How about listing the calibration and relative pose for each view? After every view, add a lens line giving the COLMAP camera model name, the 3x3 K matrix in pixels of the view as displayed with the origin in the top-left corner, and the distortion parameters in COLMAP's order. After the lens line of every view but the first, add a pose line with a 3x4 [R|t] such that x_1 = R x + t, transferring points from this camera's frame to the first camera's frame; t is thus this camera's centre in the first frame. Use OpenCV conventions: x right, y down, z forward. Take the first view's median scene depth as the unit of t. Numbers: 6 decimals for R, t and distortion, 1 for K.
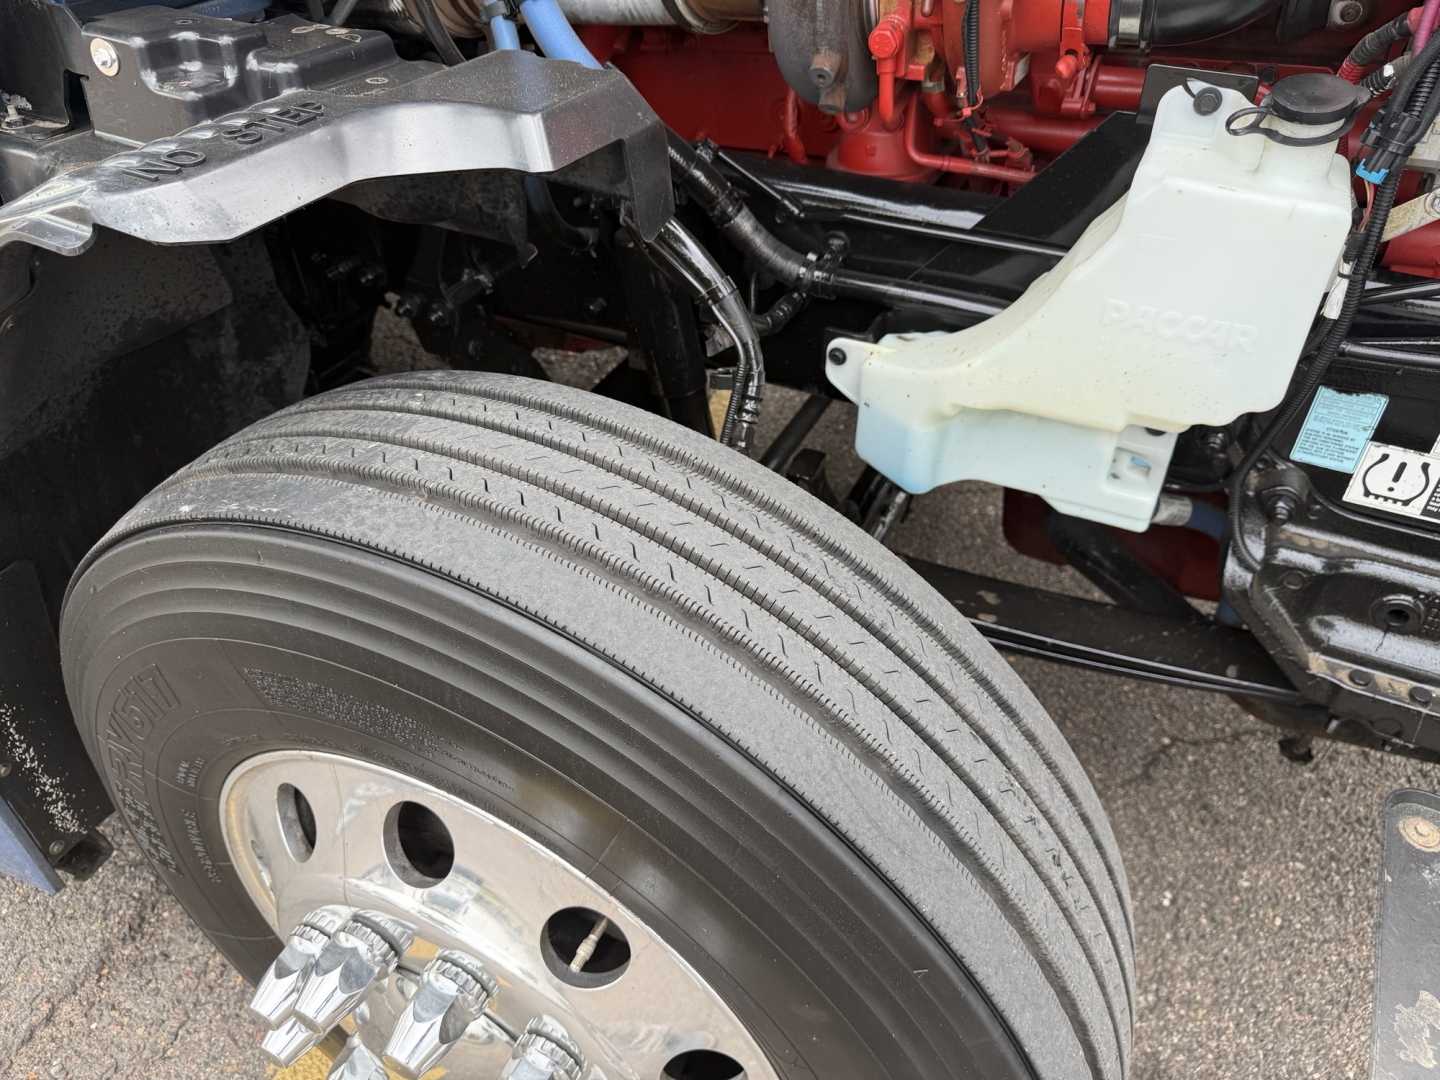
lens RADIAL K [[1048.0, 0, 712.3], [0, 1048.0, 536.0], [0, 0, 1]] dist [0.046778, -0.053707]
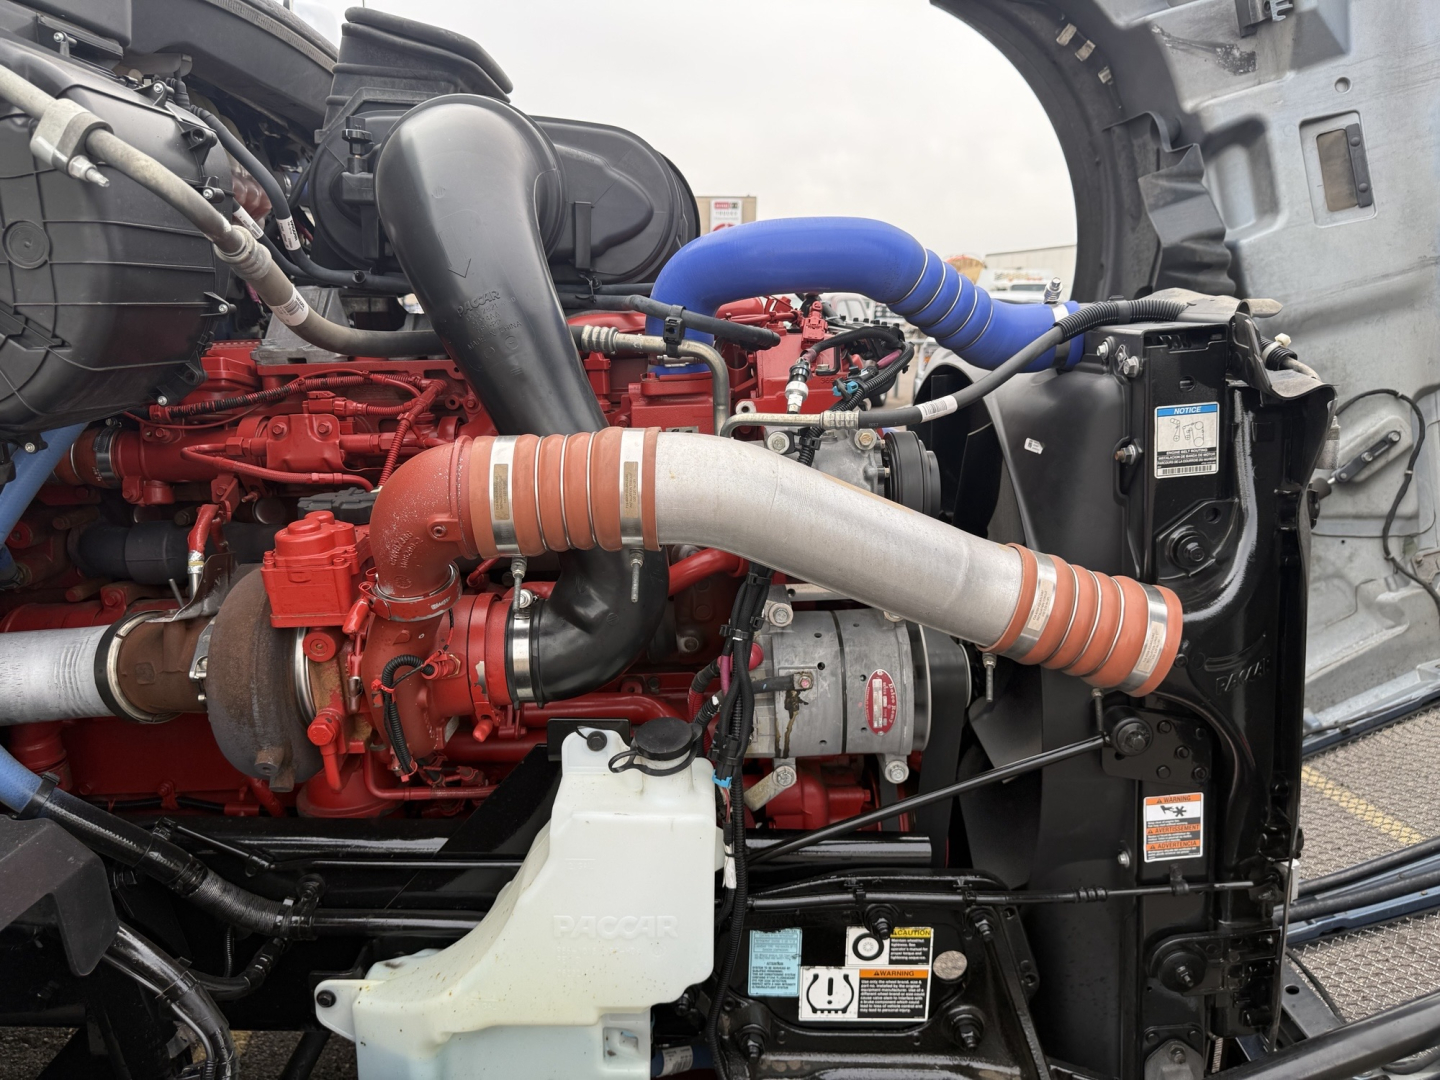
lens RADIAL K [[1048.0, 0, 712.3], [0, 1048.0, 536.0], [0, 0, 1]] dist [0.046778, -0.053707]
pose [[0.901019, -0.077625, 0.426777, 0.059384], [0.256697, 0.888511, -0.380336, -0.091958], [-0.349672, 0.452242, 0.820491, -0.158204]]
